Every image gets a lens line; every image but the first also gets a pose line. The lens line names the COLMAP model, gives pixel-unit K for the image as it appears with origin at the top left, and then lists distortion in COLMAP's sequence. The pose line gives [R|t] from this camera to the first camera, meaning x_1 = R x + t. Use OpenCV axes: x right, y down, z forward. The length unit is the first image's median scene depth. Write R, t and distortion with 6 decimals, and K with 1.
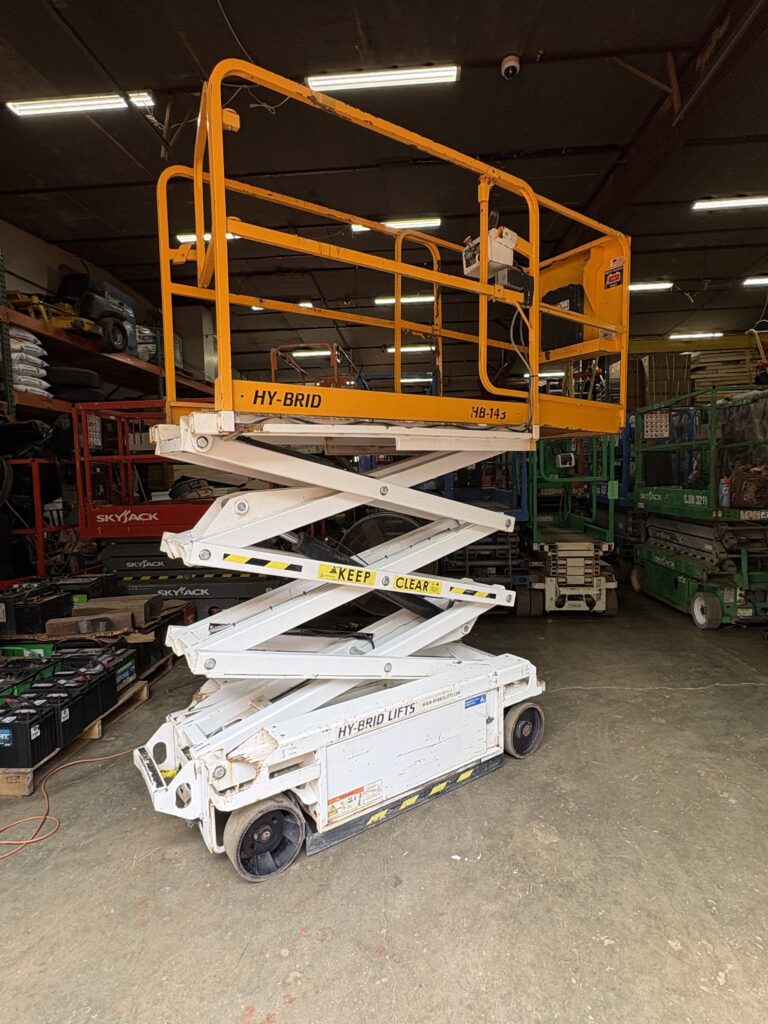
lens RADIAL K [[540.8, 0, 384.0], [0, 540.8, 512.0], [0, 0, 1]] dist [0.000901, 0.000121]
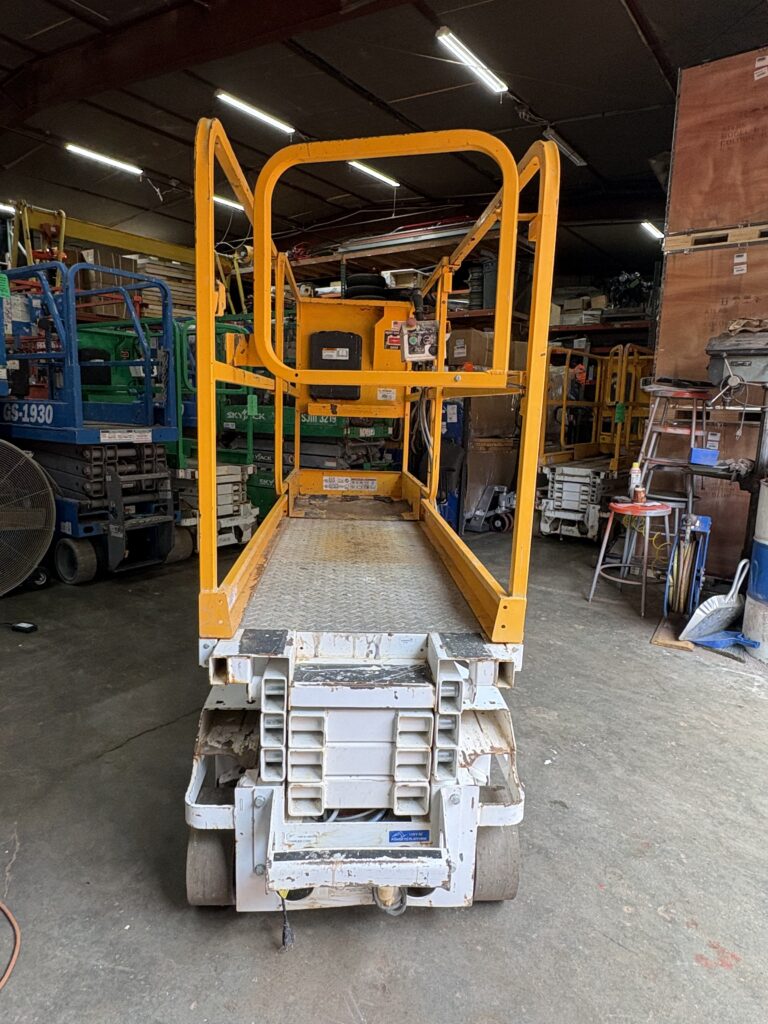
lens RADIAL K [[637.2, 0, 384.0], [0, 637.2, 512.0], [0, 0, 1]] dist [0.000752, 0.001882]
pose [[0.518341, -0.102656, 0.848990, -0.373456], [0.017756, 0.993847, 0.109330, 0.023342], [-0.854990, -0.041595, 0.516974, 0.265780]]
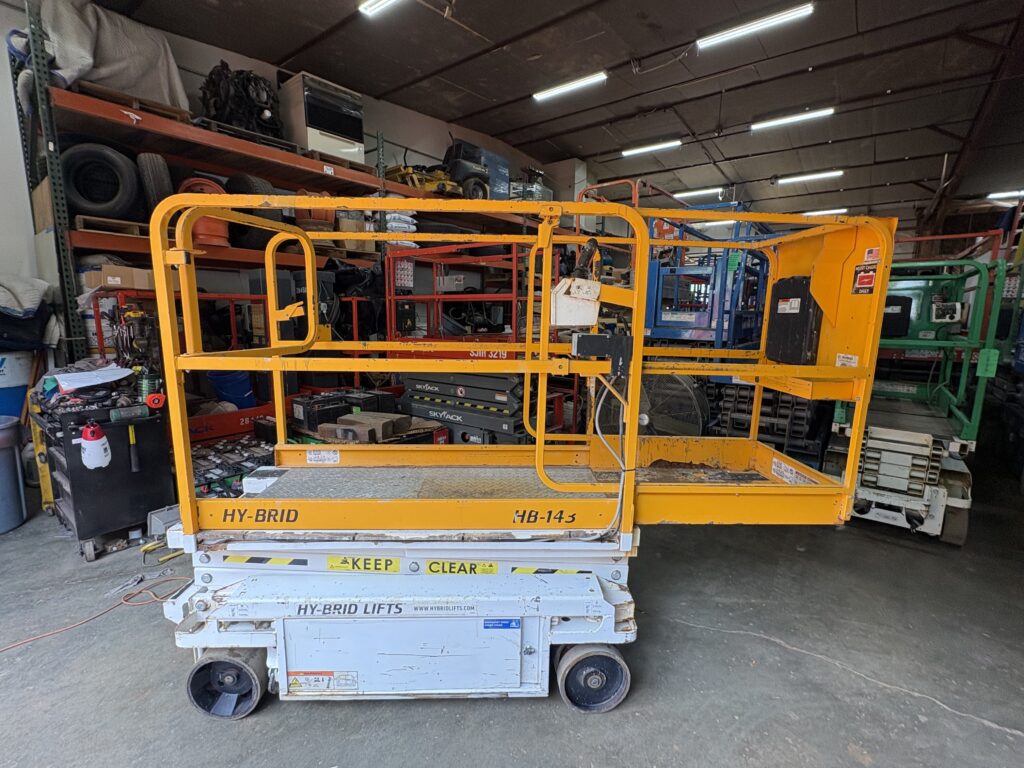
lens RADIAL K [[462.0, 0, 512.0], [0, 462.0, 384.0], [0, 0, 1]] dist [0.000503, 0.000556]
pose [[0.840119, 0.120387, -0.528874, 0.240527], [-0.072144, 0.991196, 0.111022, -0.036033], [0.537583, -0.055117, 0.841407, 0.221903]]
